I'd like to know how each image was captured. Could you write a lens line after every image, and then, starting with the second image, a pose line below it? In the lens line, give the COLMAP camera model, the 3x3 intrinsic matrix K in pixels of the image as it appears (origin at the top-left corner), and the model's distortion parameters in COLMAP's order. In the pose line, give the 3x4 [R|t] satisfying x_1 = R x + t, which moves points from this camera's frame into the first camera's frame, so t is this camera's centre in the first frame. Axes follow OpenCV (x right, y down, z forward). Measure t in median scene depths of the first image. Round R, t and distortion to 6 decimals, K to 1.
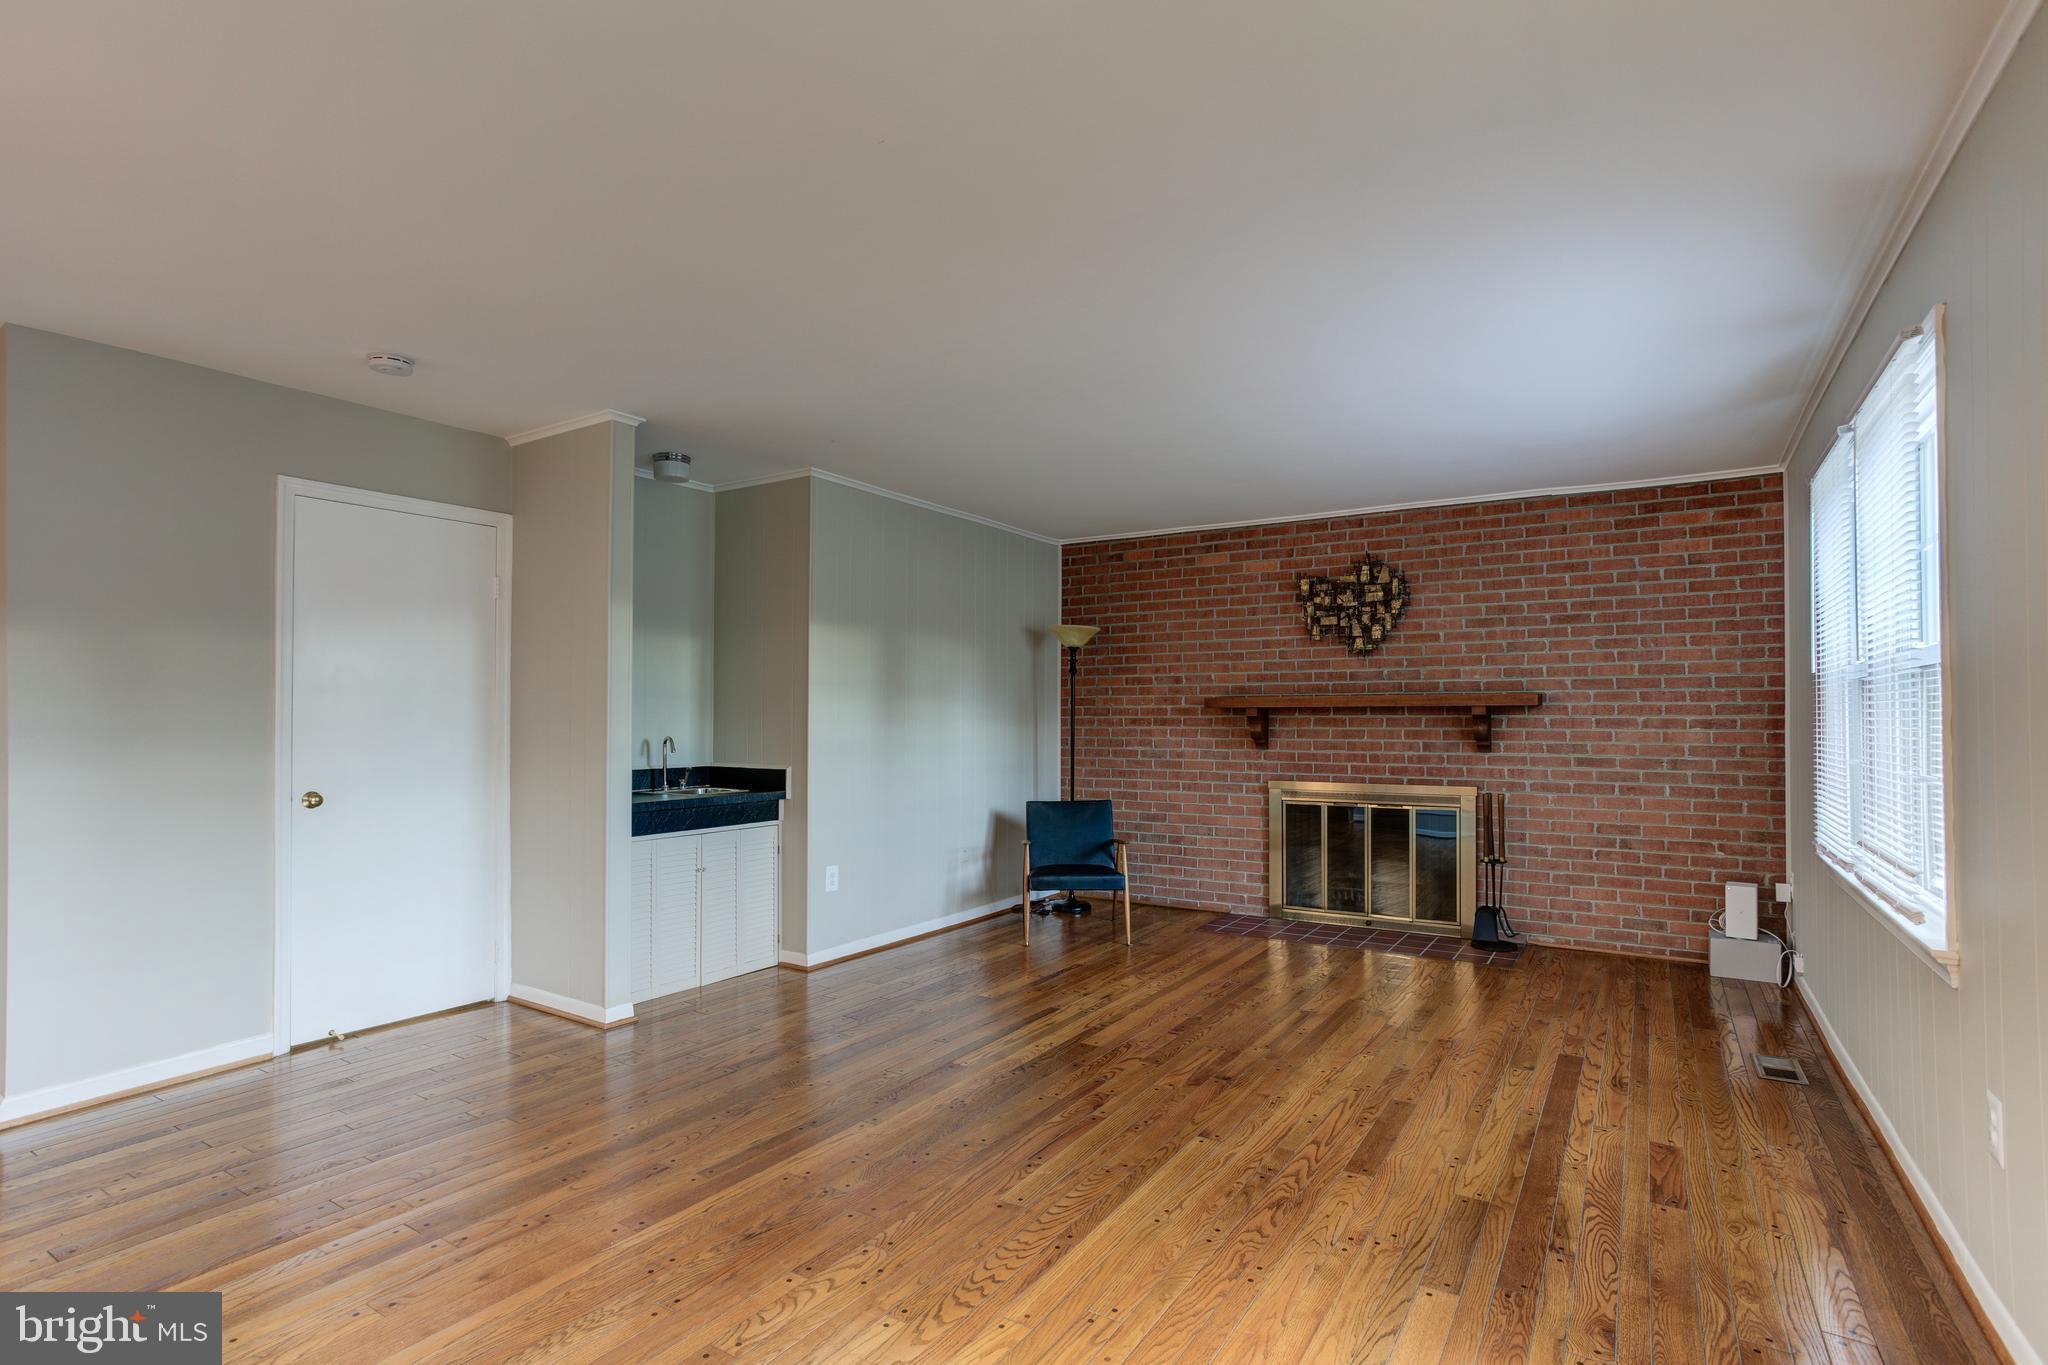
lens RADIAL K [[1018.8, 0, 977.5], [0, 1018.8, 707.3], [0, 0, 1]] dist [-0.050133, 0.027757]
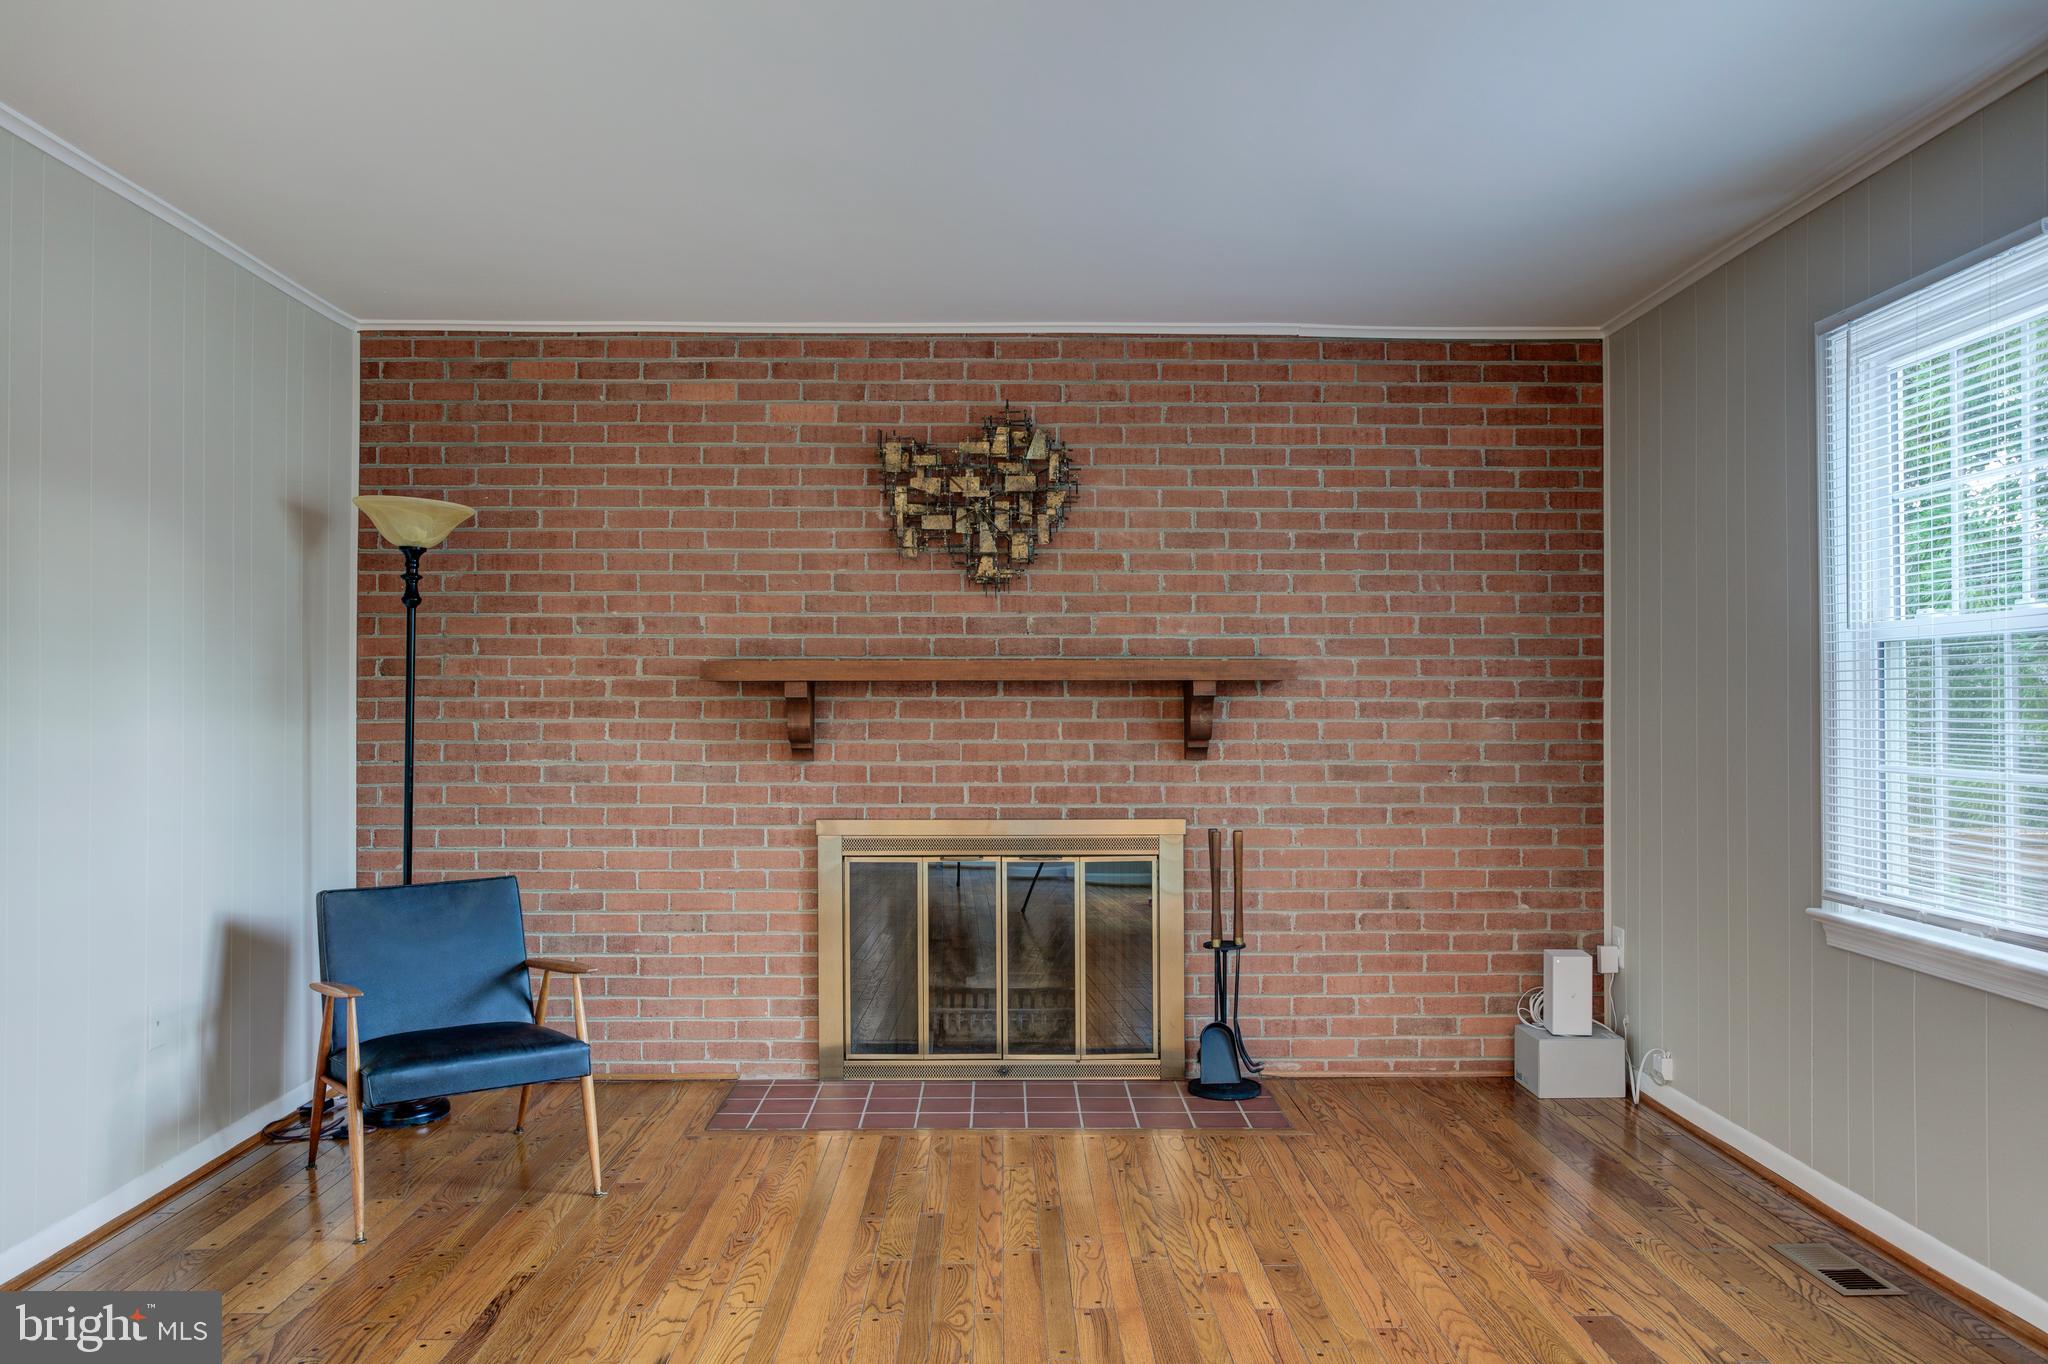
lens RADIAL K [[1528.8, 0, 1039.5], [0, 1528.8, 690.6], [0, 0, 1]] dist [-0.024369, 0.018872]
pose [[0.813001, 0.003711, 0.582251, -0.091930], [-0.006090, 0.999979, 0.002131, 0.002871], [-0.582231, -0.005278, 0.813006, 0.325968]]
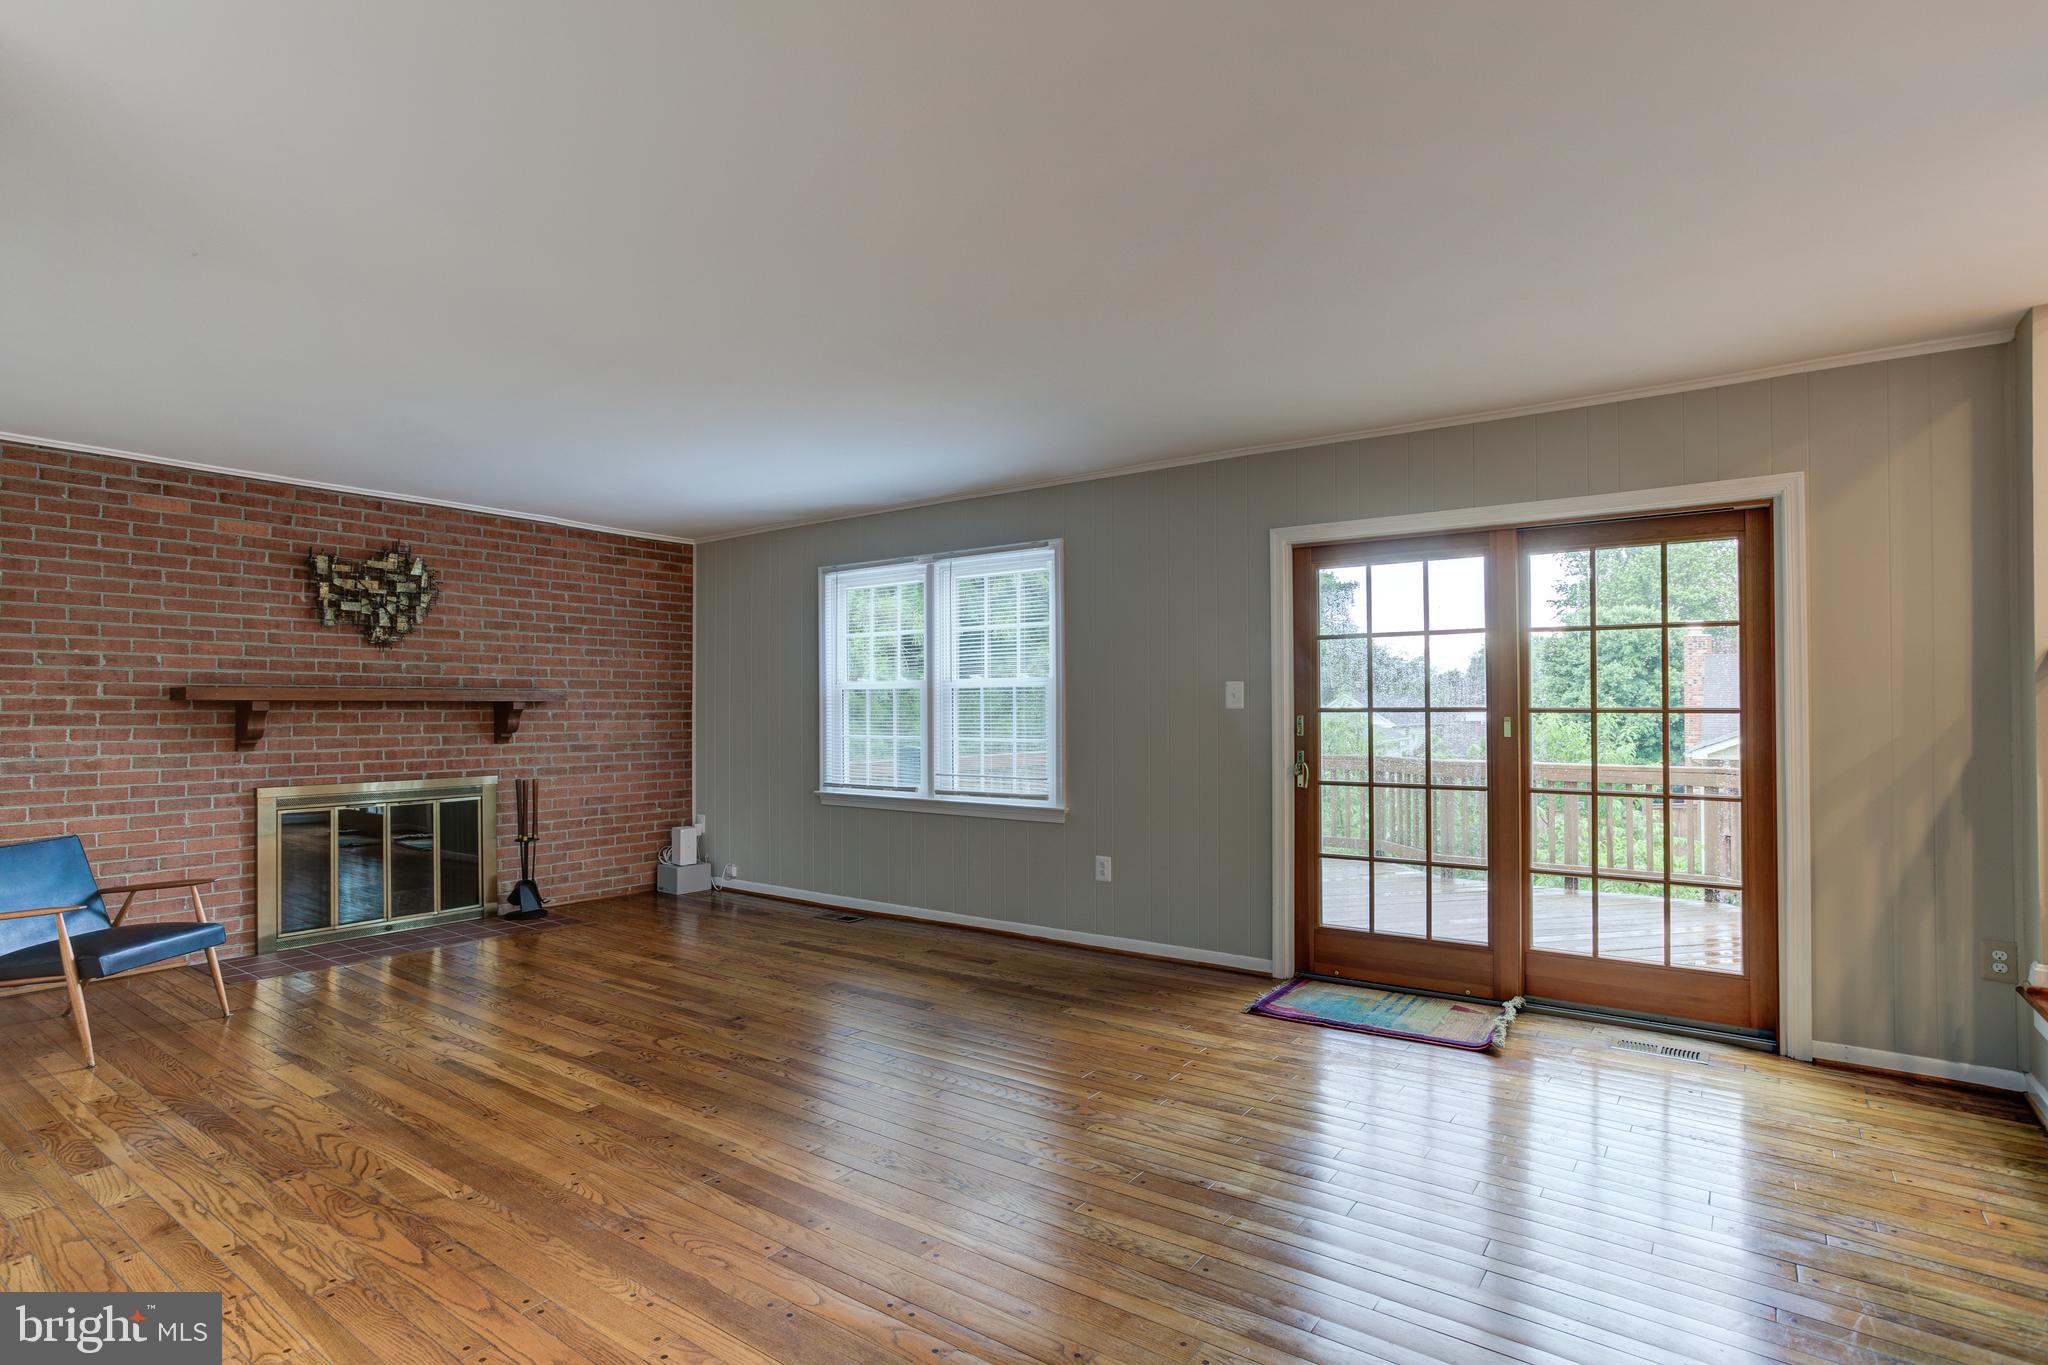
lens RADIAL K [[1018.8, 0, 1032.7], [0, 1018.8, 688.7], [0, 0, 1]] dist [-0.050133, 0.027757]
pose [[0.030139, 0.020745, 0.999330, -0.576802], [-0.006258, 0.999769, -0.020566, 0.003844], [-0.999526, -0.005634, 0.030262, 0.388012]]
